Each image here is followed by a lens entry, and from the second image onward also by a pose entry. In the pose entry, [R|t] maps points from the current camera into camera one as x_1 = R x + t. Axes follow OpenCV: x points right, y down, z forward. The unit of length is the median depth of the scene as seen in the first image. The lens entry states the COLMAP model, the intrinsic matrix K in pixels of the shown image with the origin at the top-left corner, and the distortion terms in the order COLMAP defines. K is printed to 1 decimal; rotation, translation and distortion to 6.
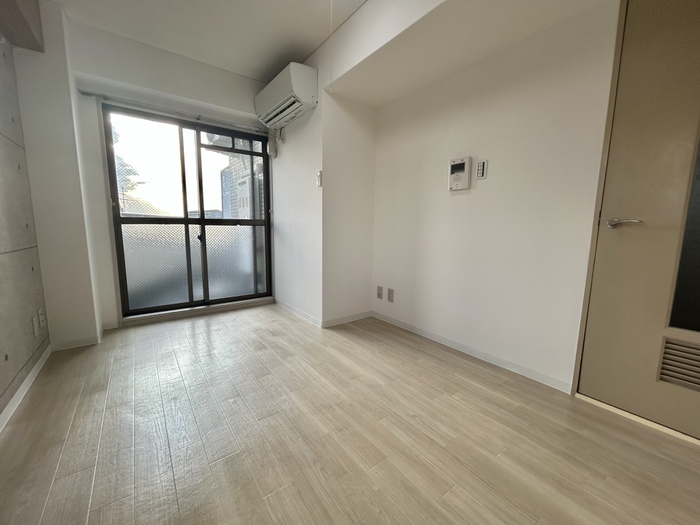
lens RADIAL K [[282.5, 0, 346.6], [0, 282.5, 262.0], [0, 0, 1]] dist [-0.000153, 0.000019]
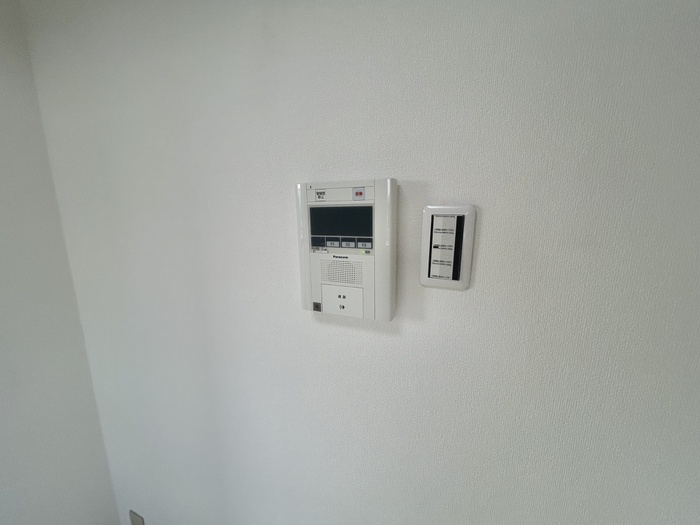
lens RADIAL K [[282.5, 0, 346.6], [0, 282.5, 262.0], [0, 0, 1]] dist [-0.000153, 0.000019]
pose [[0.881412, -0.107401, 0.459976, 0.289750], [0.076607, 0.993418, 0.085161, -0.317396], [-0.466095, -0.039825, 0.883838, 0.789868]]
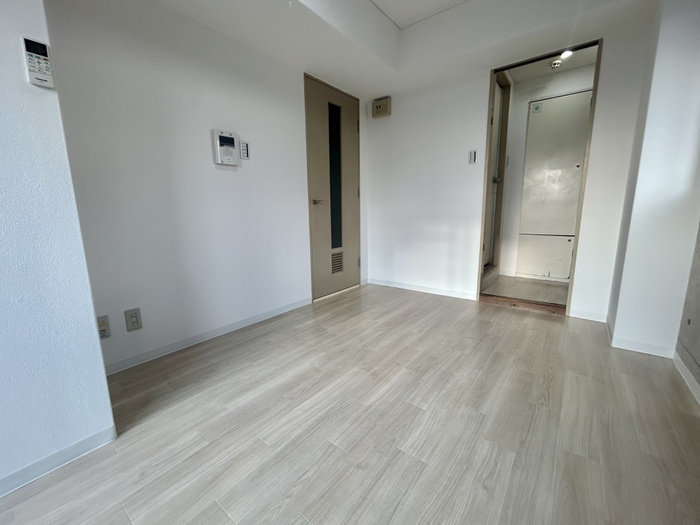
lens RADIAL K [[291.3, 0, 347.2], [0, 291.3, 262.6], [0, 0, 1]] dist [-0.002490, -0.000097]
pose [[-0.263151, -0.175412, 0.948674, -0.698765], [0.137071, 0.966558, 0.216741, -0.093858], [-0.954968, 0.187071, -0.230307, 0.900121]]
